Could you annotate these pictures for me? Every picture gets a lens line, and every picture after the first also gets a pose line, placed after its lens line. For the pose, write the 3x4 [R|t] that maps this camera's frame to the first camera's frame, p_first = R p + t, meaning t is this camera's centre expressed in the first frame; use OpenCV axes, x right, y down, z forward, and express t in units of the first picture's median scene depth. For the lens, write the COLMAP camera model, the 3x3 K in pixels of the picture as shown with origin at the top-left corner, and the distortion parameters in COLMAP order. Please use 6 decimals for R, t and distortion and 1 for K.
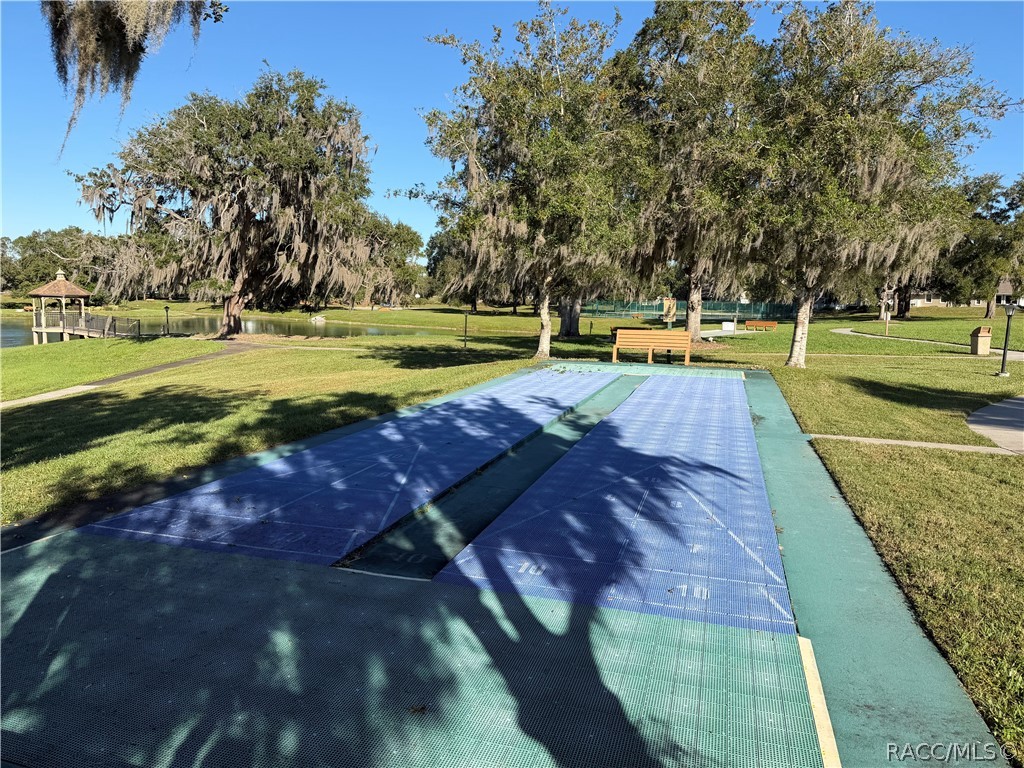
lens RADIAL K [[718.6, 0, 511.0], [0, 718.6, 386.5], [0, 0, 1]] dist [0.011343, -0.006636]
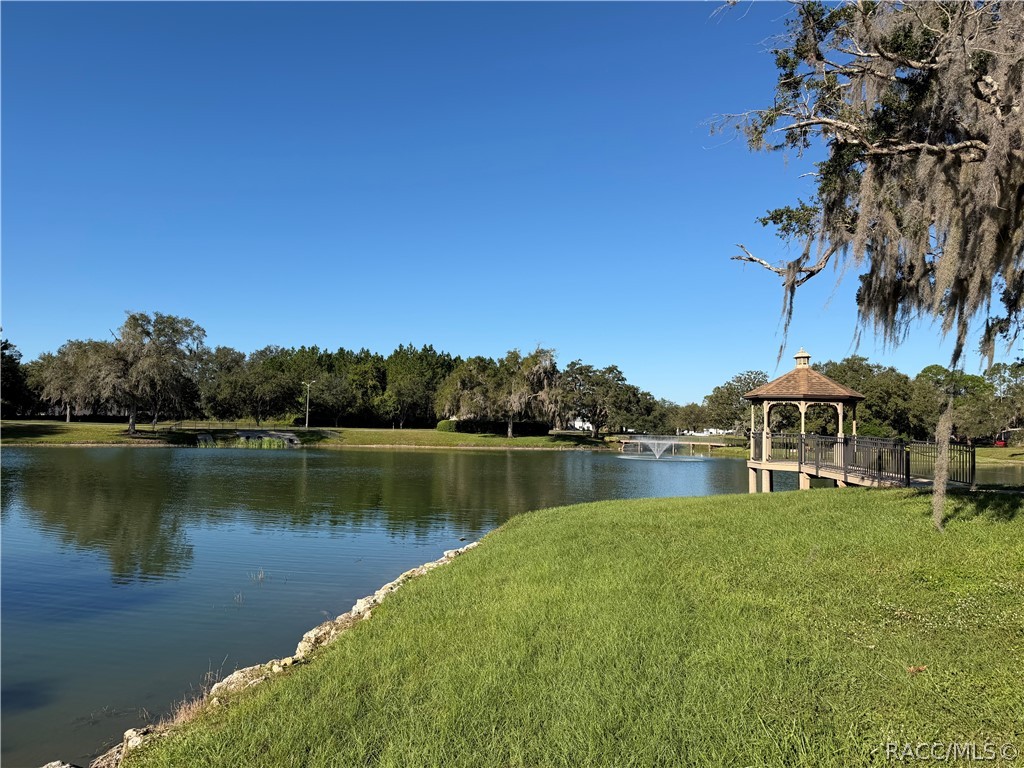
lens RADIAL K [[718.6, 0, 511.1], [0, 718.6, 386.0], [0, 0, 1]] dist [0.011343, -0.006636]
pose [[0.547011, -0.058218, -0.835099, -0.316190], [-0.115181, 0.982857, -0.143965, -0.039480], [0.829164, 0.174938, 0.530928, 0.567681]]
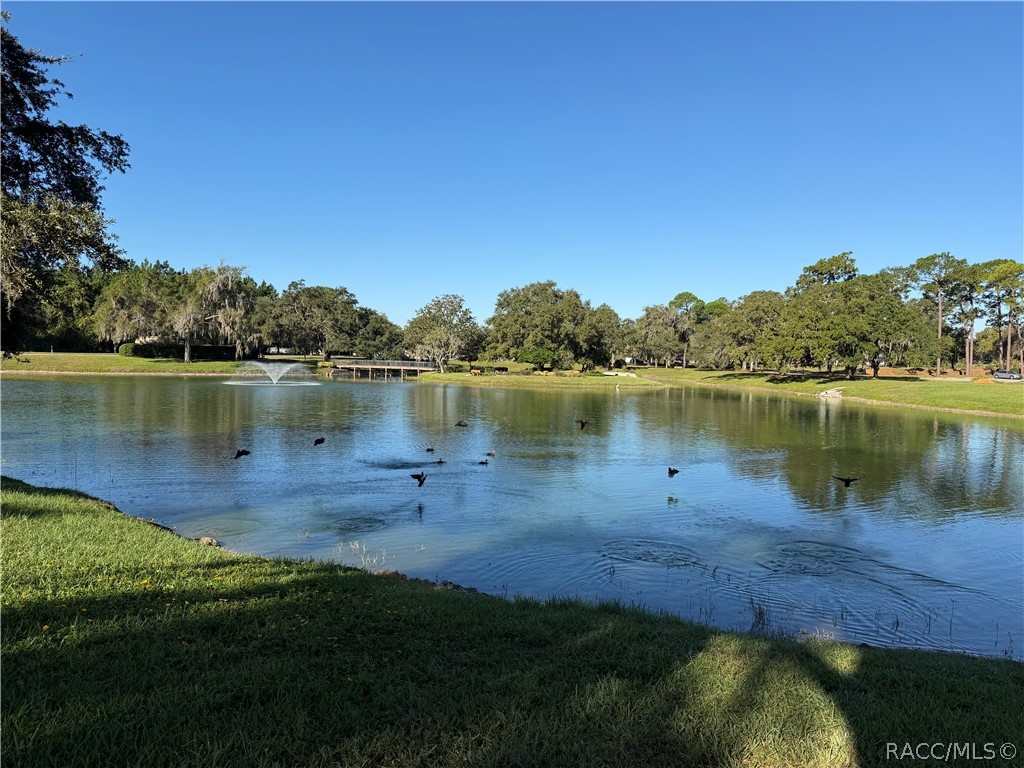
lens RADIAL K [[718.6, 0, 514.3], [0, 718.6, 387.4], [0, 0, 1]] dist [0.011343, -0.006636]
pose [[0.704868, 0.023629, -0.708944, -0.256563], [-0.096467, 0.993353, -0.062804, -0.052738], [0.702748, 0.112658, 0.702463, 0.674655]]
